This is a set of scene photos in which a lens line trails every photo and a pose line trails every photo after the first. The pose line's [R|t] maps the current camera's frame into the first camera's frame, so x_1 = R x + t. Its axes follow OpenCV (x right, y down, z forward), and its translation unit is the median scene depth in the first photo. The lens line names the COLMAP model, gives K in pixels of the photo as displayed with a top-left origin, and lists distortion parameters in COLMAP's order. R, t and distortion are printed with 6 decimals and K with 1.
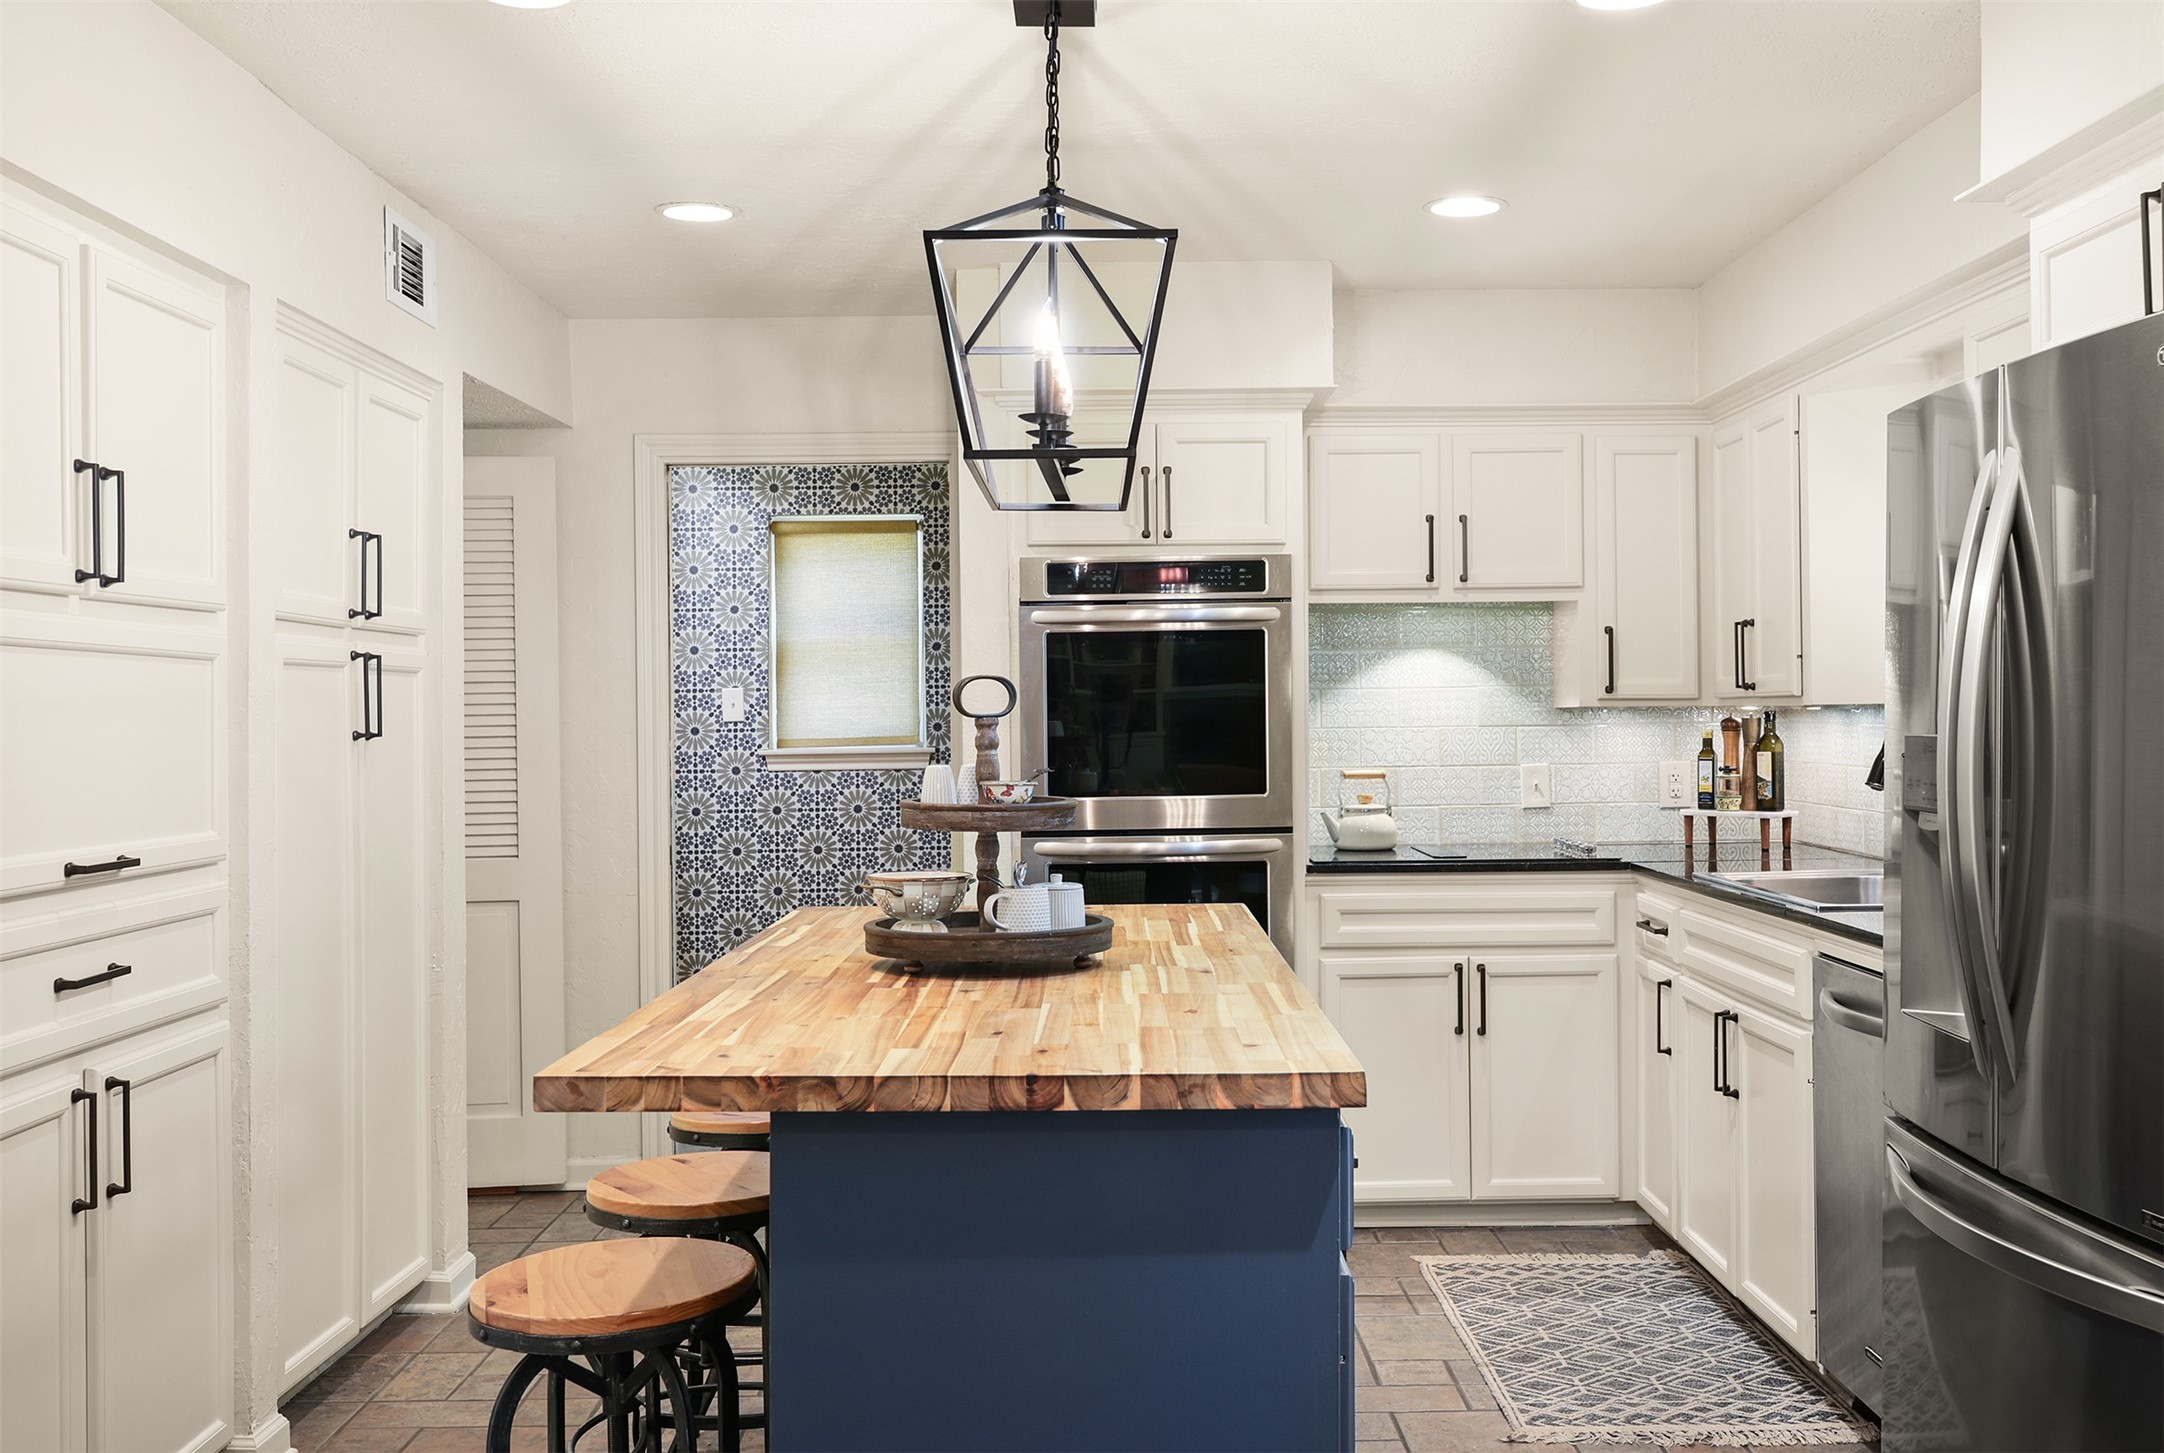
lens RADIAL K [[2088.8, 0, 1148.4], [0, 2088.8, 768.3], [0, 0, 1]] dist [-0.019882, -0.005490]
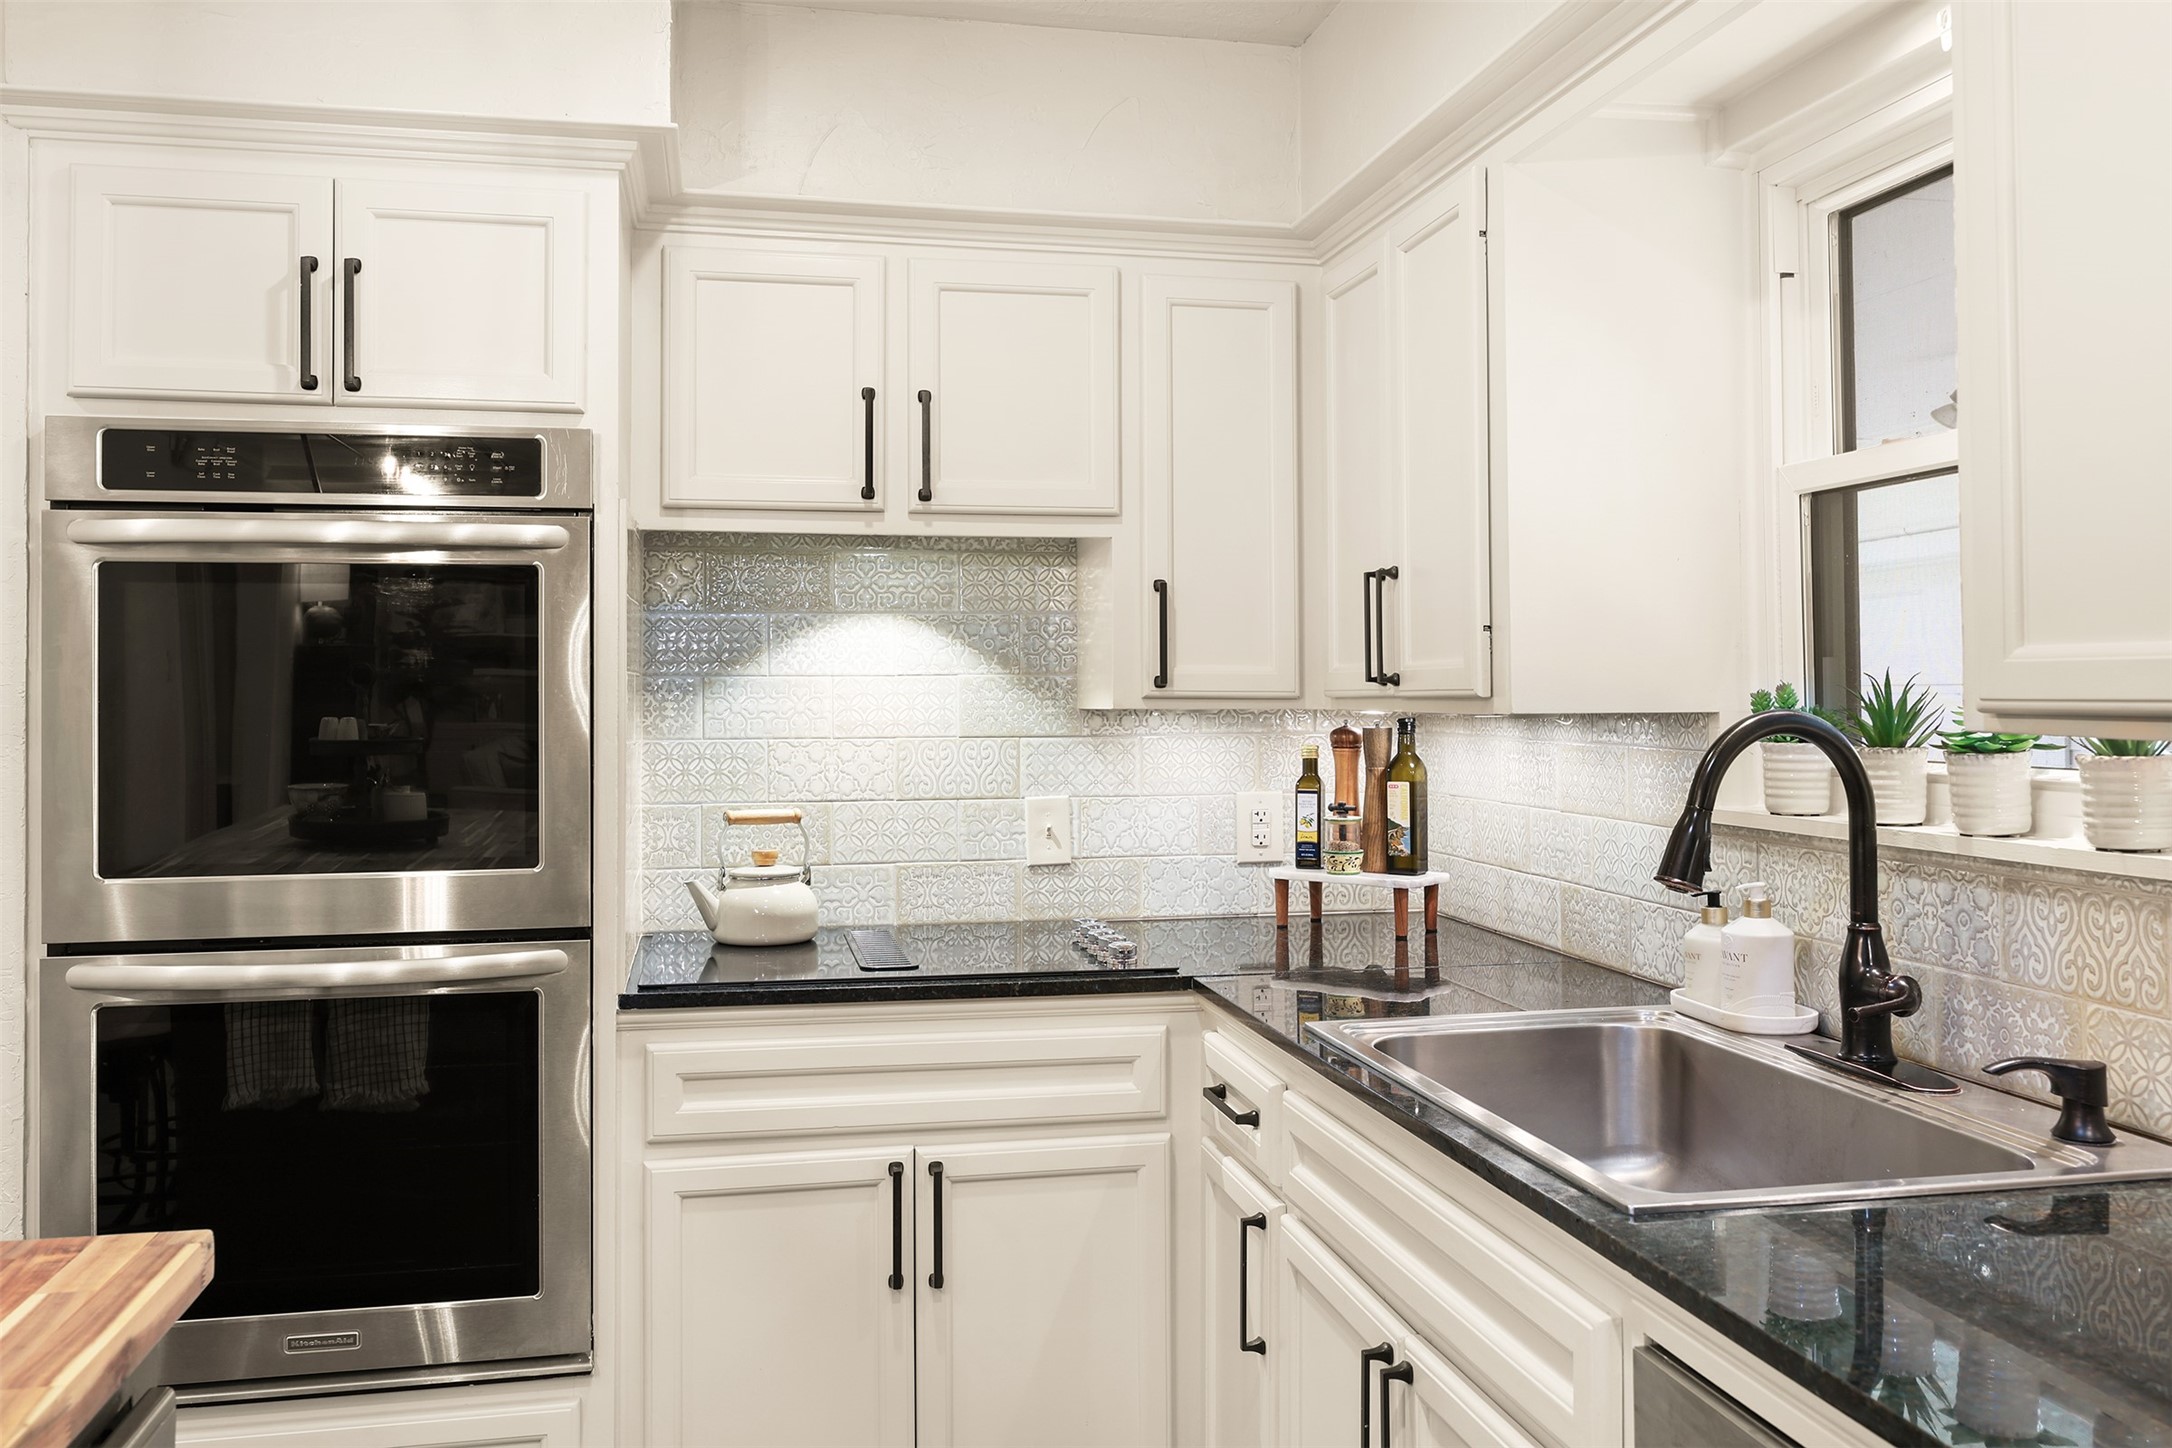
lens RADIAL K [[1728.4, 0, 1080.3], [0, 1728.4, 699.2], [0, 0, 1]] dist [-0.001582, -0.005771]
pose [[0.986769, 0.009516, 0.161855, 0.114422], [-0.005669, 0.999691, -0.024219, -0.020041], [-0.162035, 0.022981, 0.986517, 0.498201]]
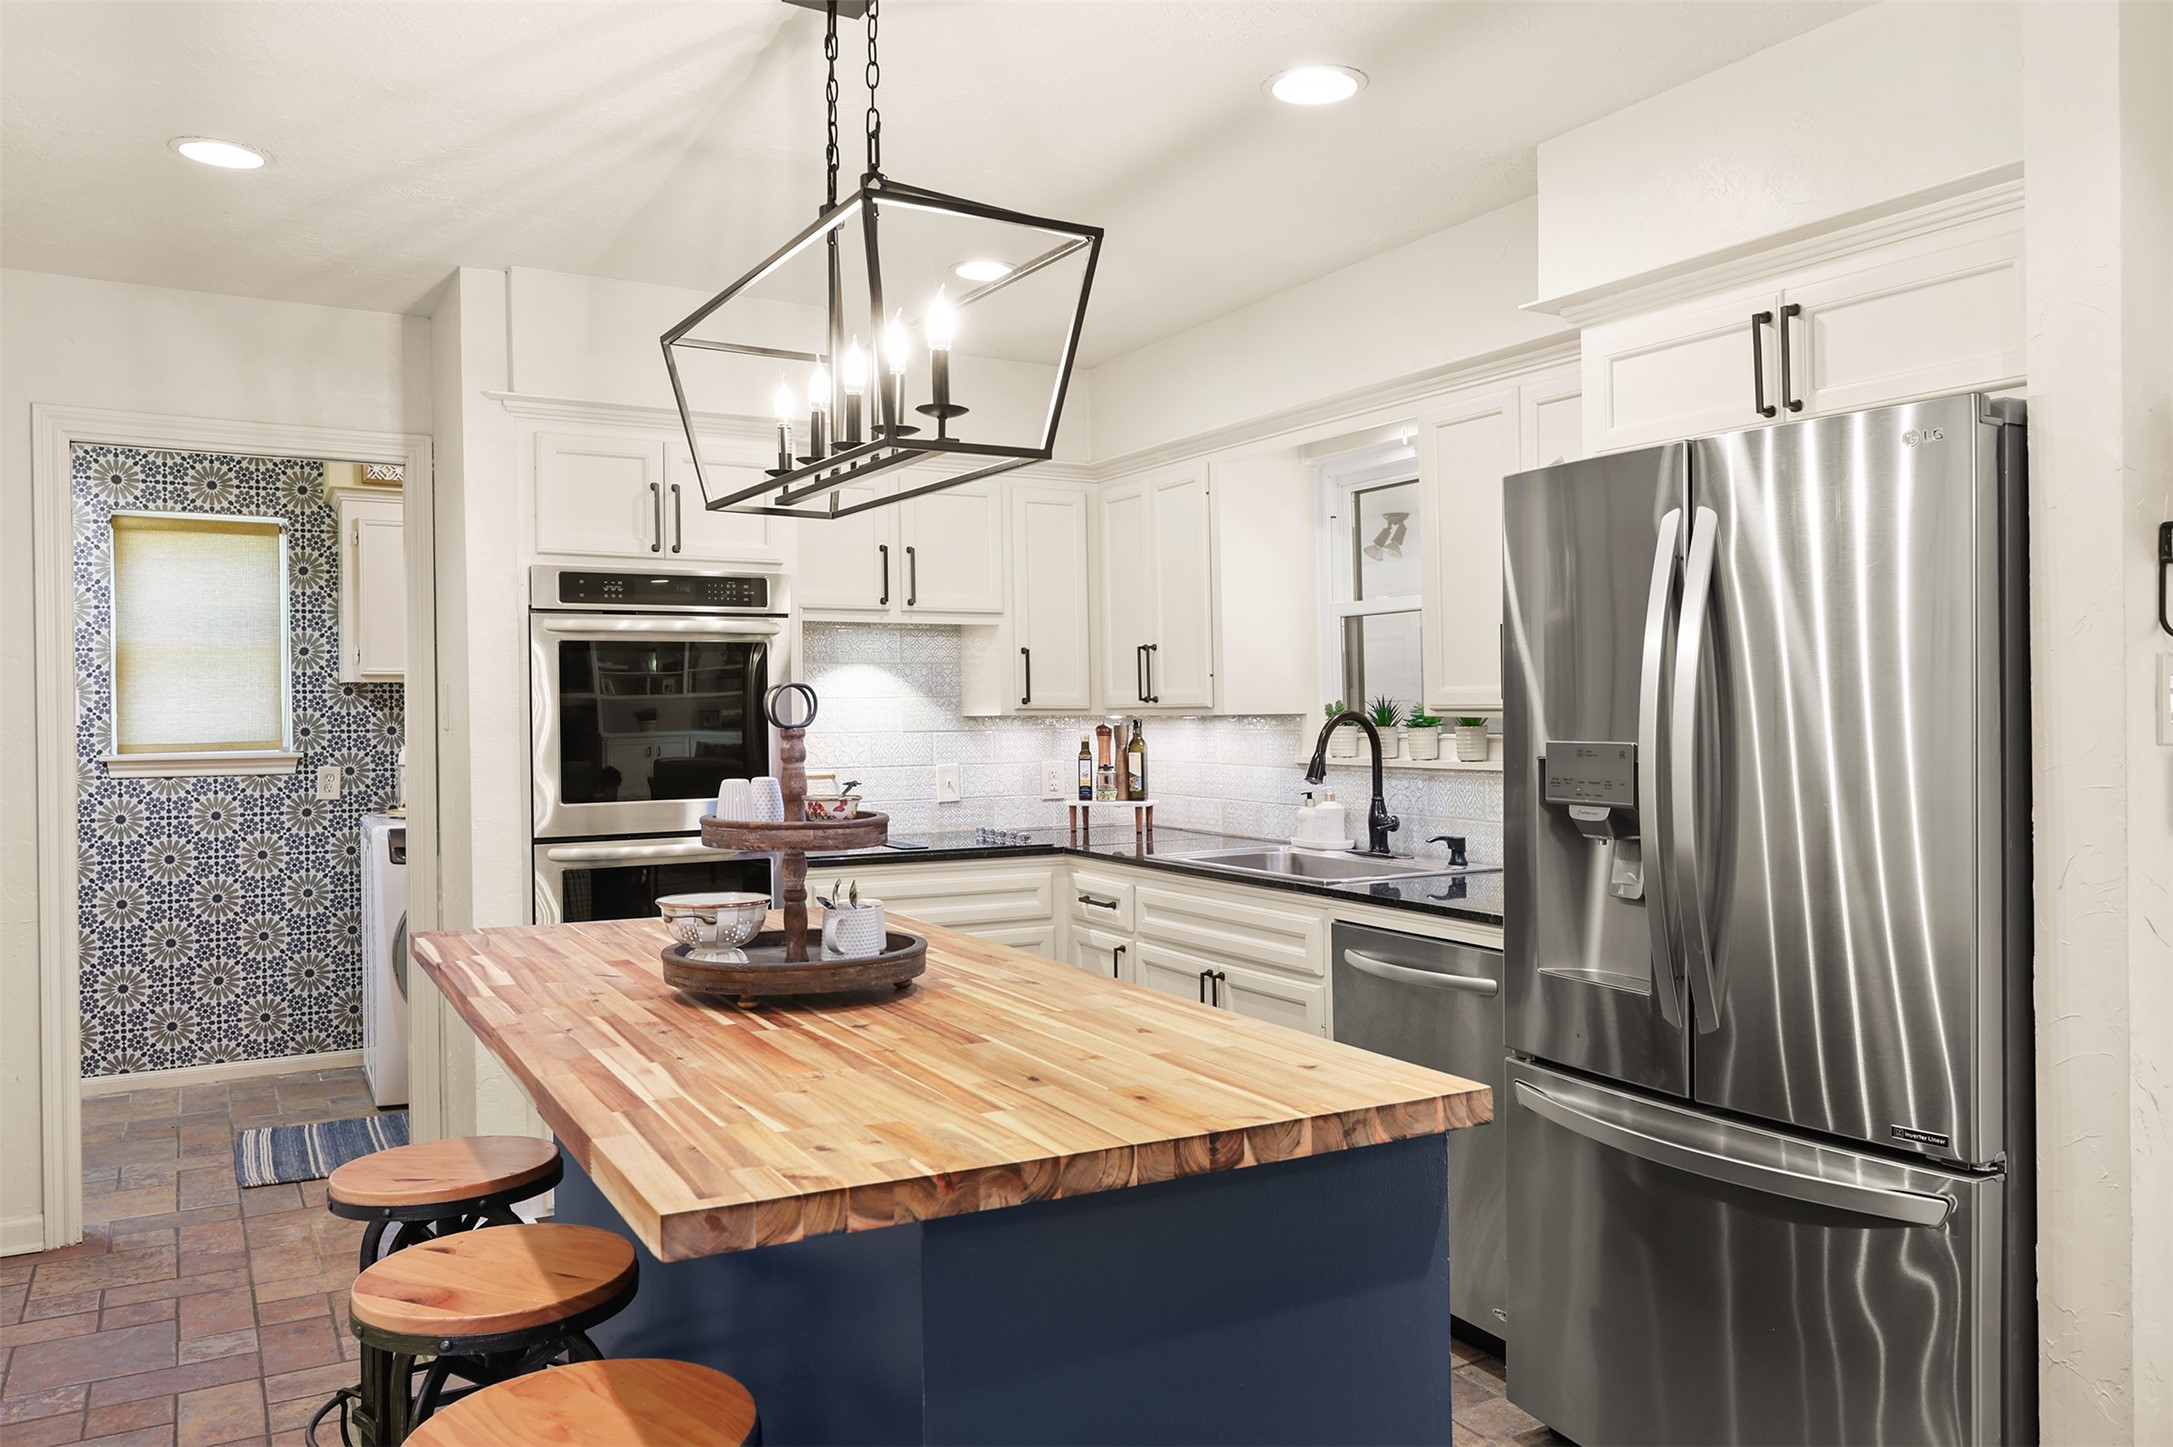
lens RADIAL K [[1619.1, 0, 1115.8], [0, 1619.1, 747.1], [0, 0, 1]] dist [0.004094, 0.007678]
pose [[0.873870, -0.005160, 0.486132, -0.180330], [0.008951, 0.999945, -0.005475, -0.006113], [-0.486077, 0.009136, 0.873868, 0.173171]]
